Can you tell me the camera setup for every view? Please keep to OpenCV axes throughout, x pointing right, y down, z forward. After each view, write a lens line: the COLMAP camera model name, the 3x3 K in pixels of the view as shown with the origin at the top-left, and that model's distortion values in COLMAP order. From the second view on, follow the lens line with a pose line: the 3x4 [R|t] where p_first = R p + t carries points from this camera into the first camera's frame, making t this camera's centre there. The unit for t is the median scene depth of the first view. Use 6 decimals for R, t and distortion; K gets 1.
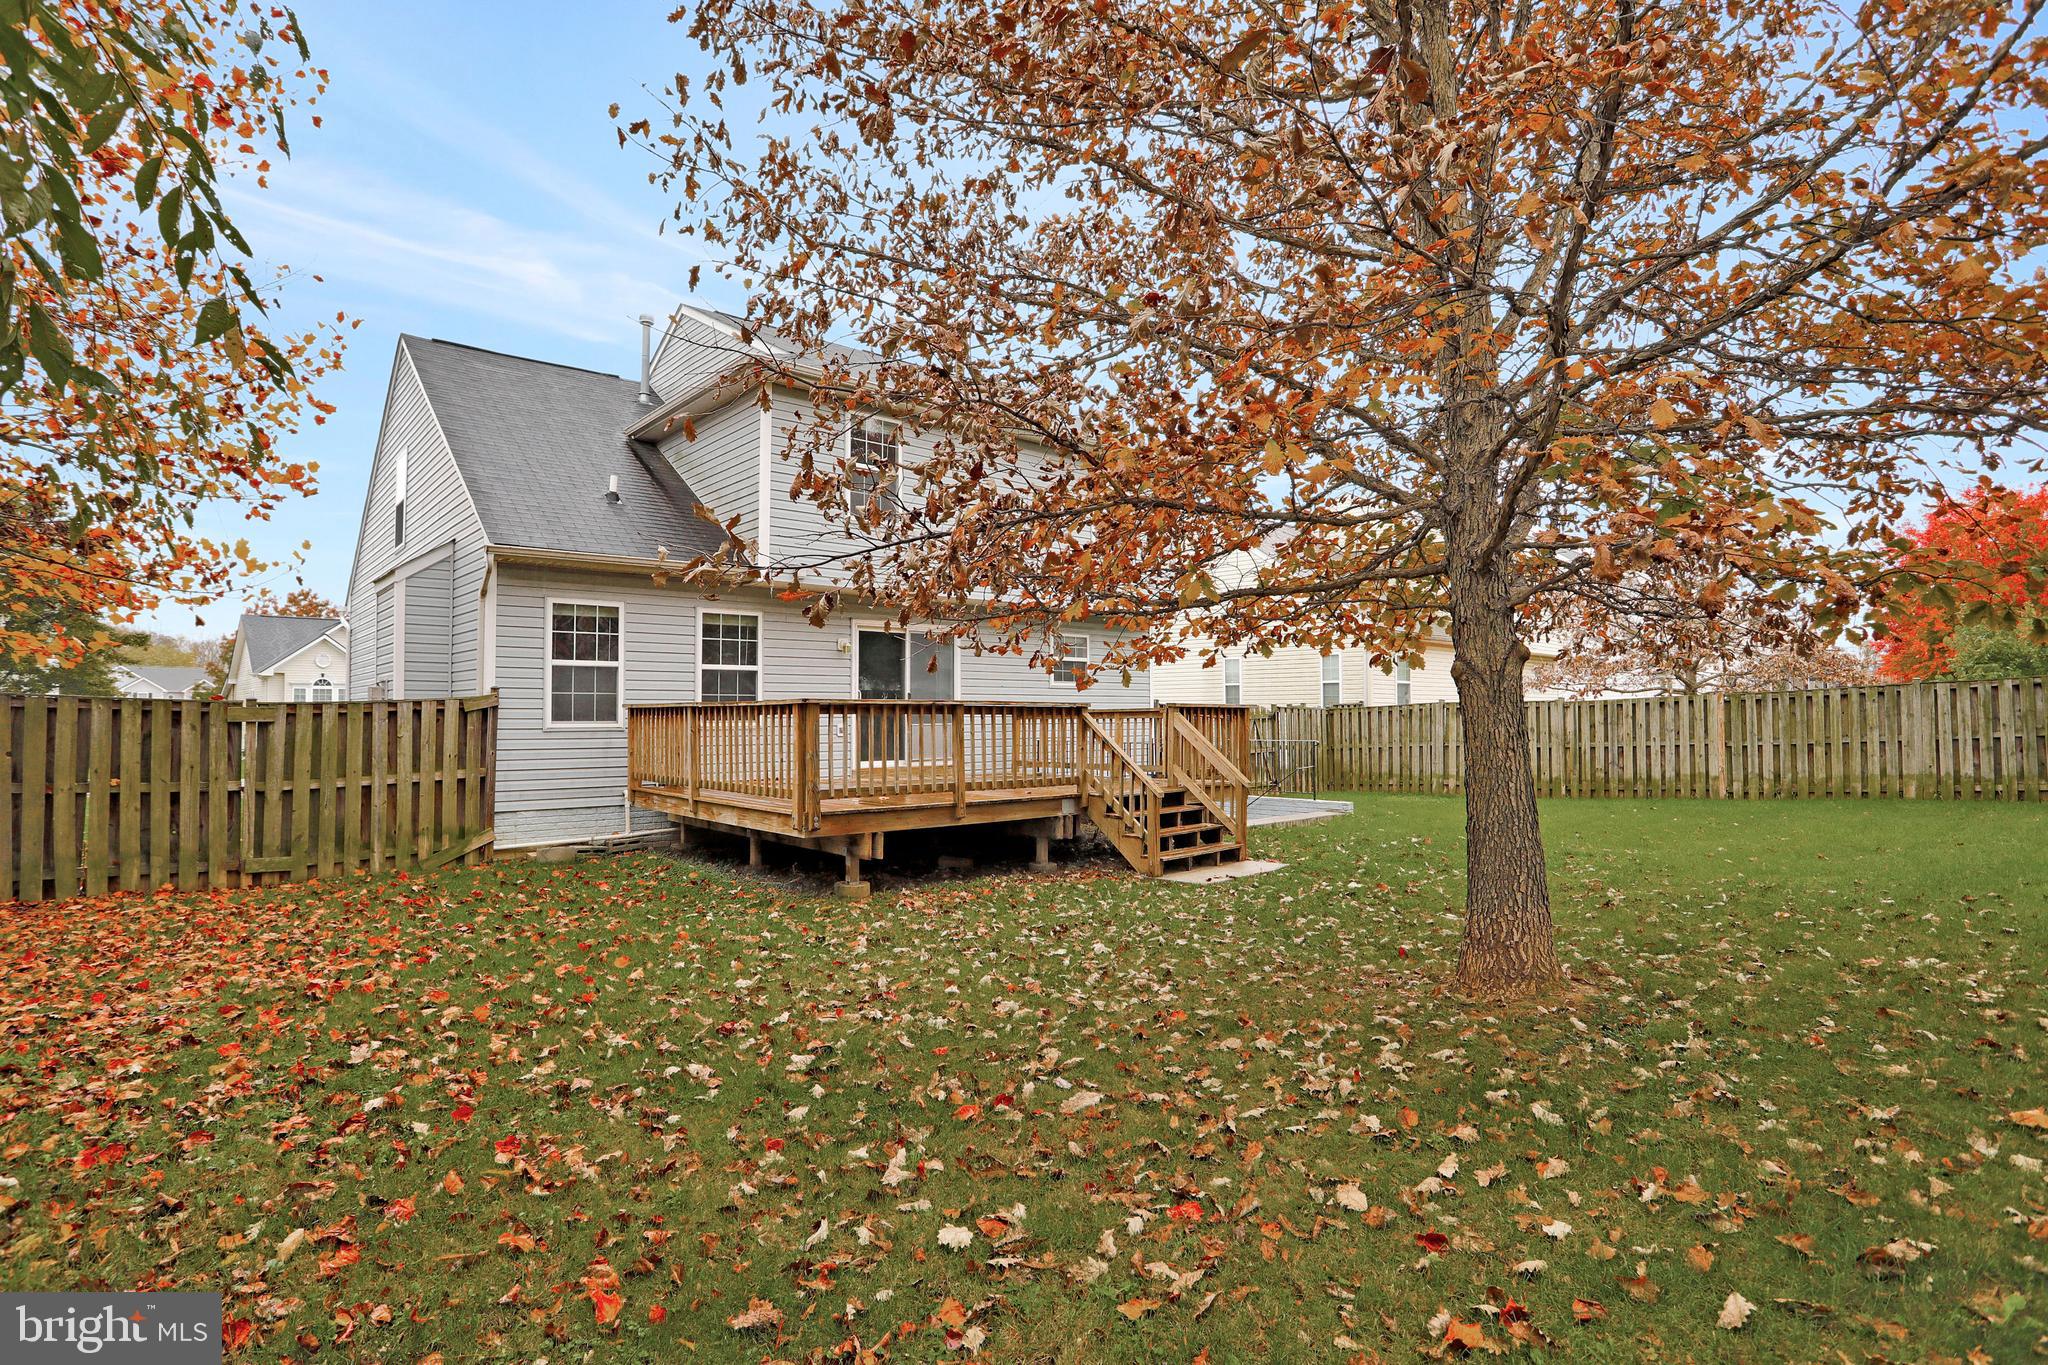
lens RADIAL K [[1017.9, 0, 1008.8], [0, 1017.9, 680.1], [0, 0, 1]] dist [-0.035562, 0.016373]
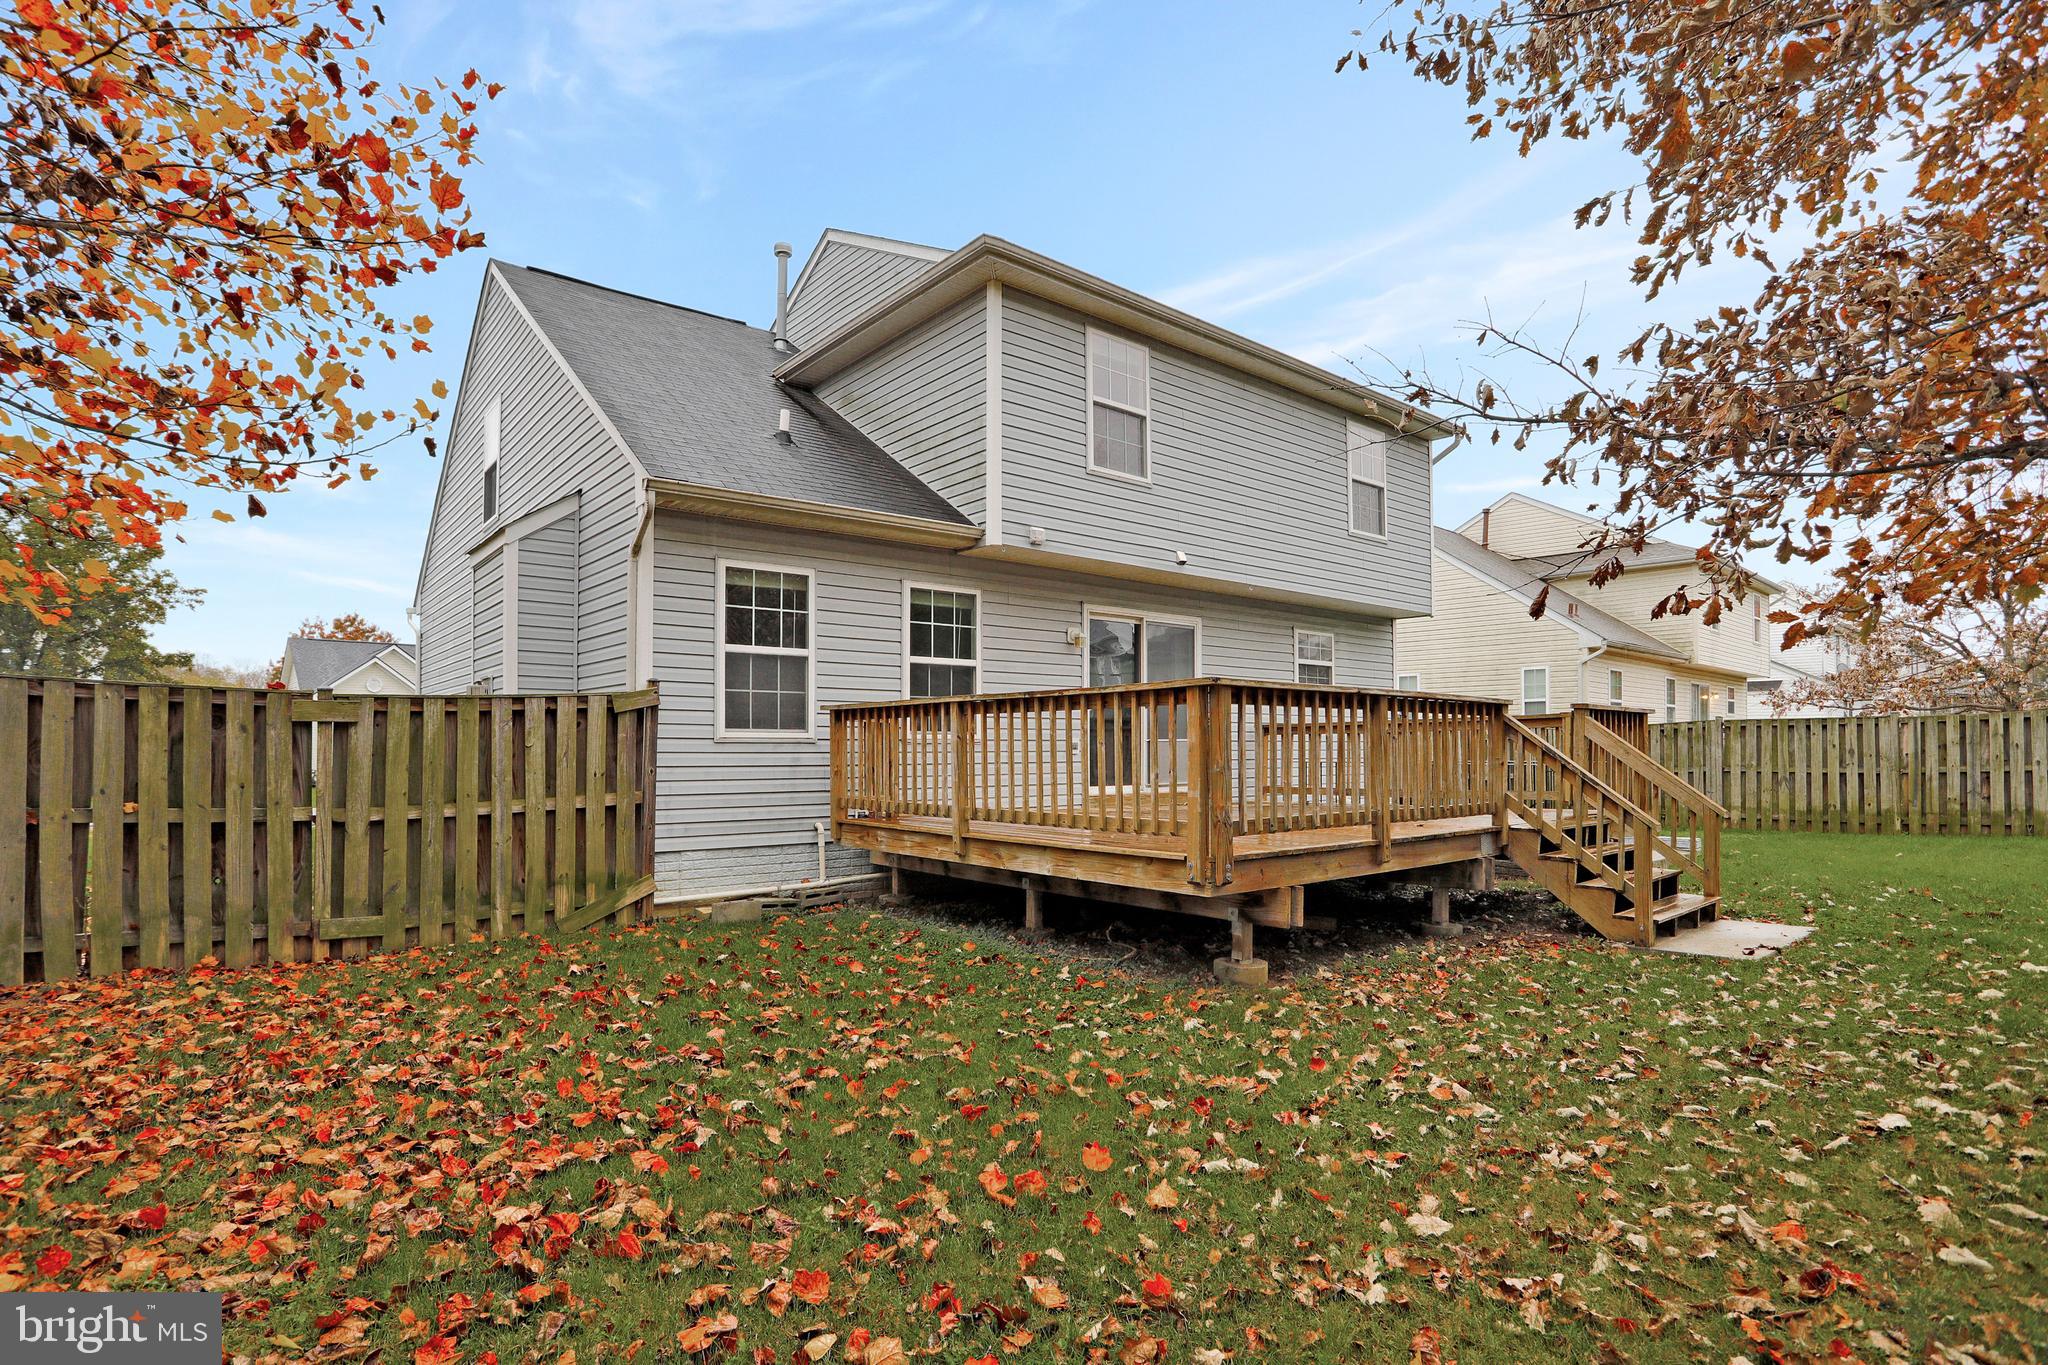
lens RADIAL K [[1018.4, 0, 1034.9], [0, 1018.4, 734.2], [0, 0, 1]] dist [-0.042545, 0.014909]
pose [[0.999965, 0.001815, -0.008137, -0.233471], [-0.001667, 0.999834, 0.018150, 0.032893], [0.008168, -0.018136, 0.999802, 0.281501]]
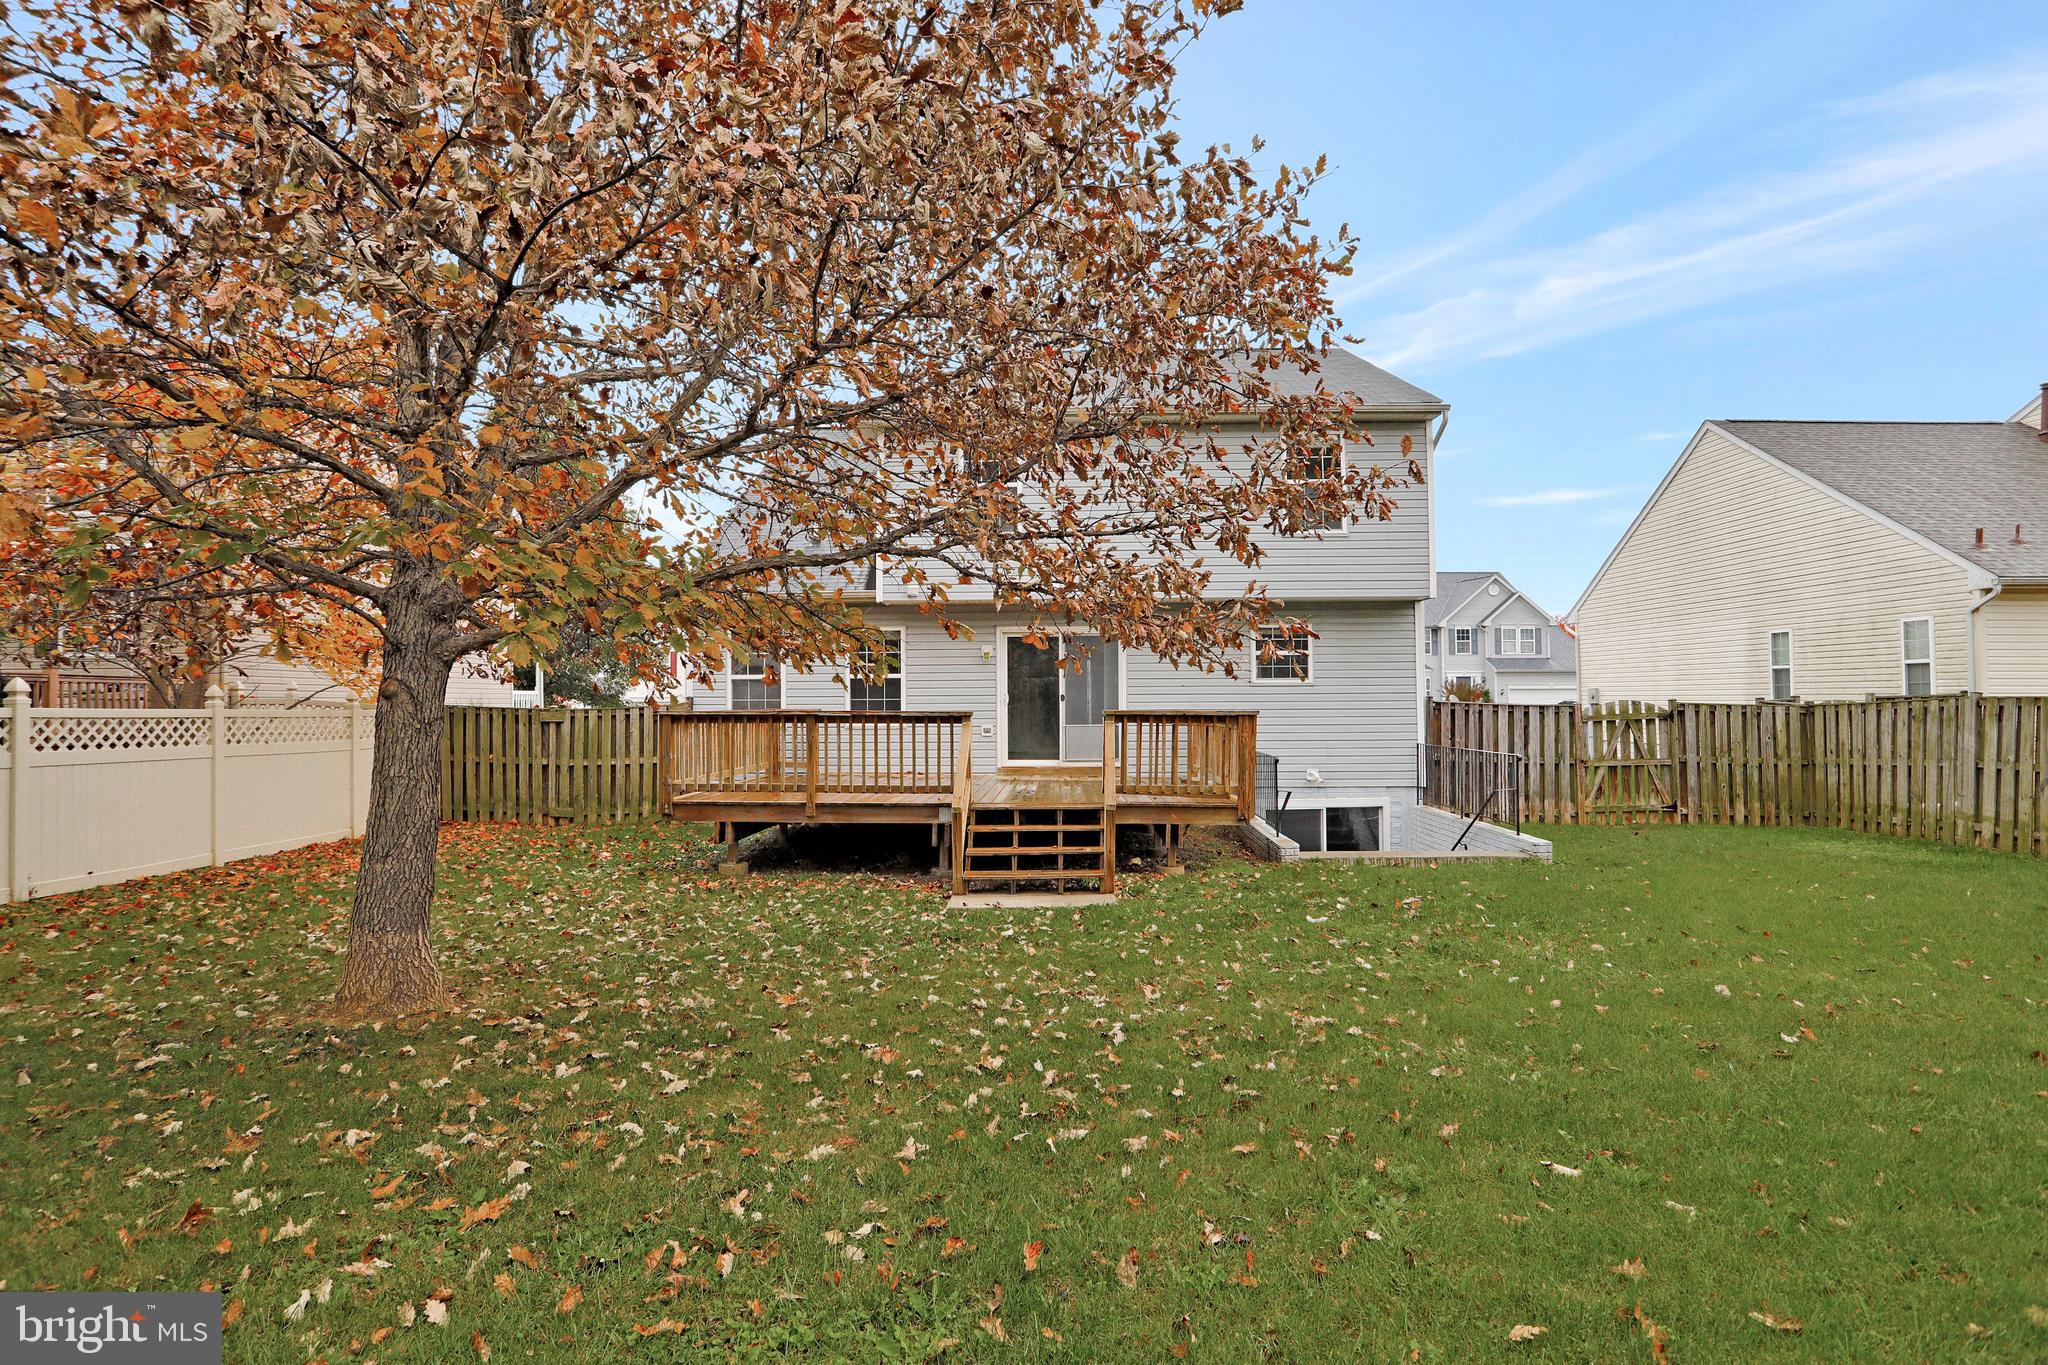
lens RADIAL K [[1017.9, 0, 1008.8], [0, 1017.9, 680.1], [0, 0, 1]] dist [-0.035562, 0.016373]
pose [[0.738064, -0.012646, -0.674612, 0.763406], [0.024327, 0.999673, 0.007876, -0.016652], [0.674292, -0.022225, 0.738130, 0.276514]]
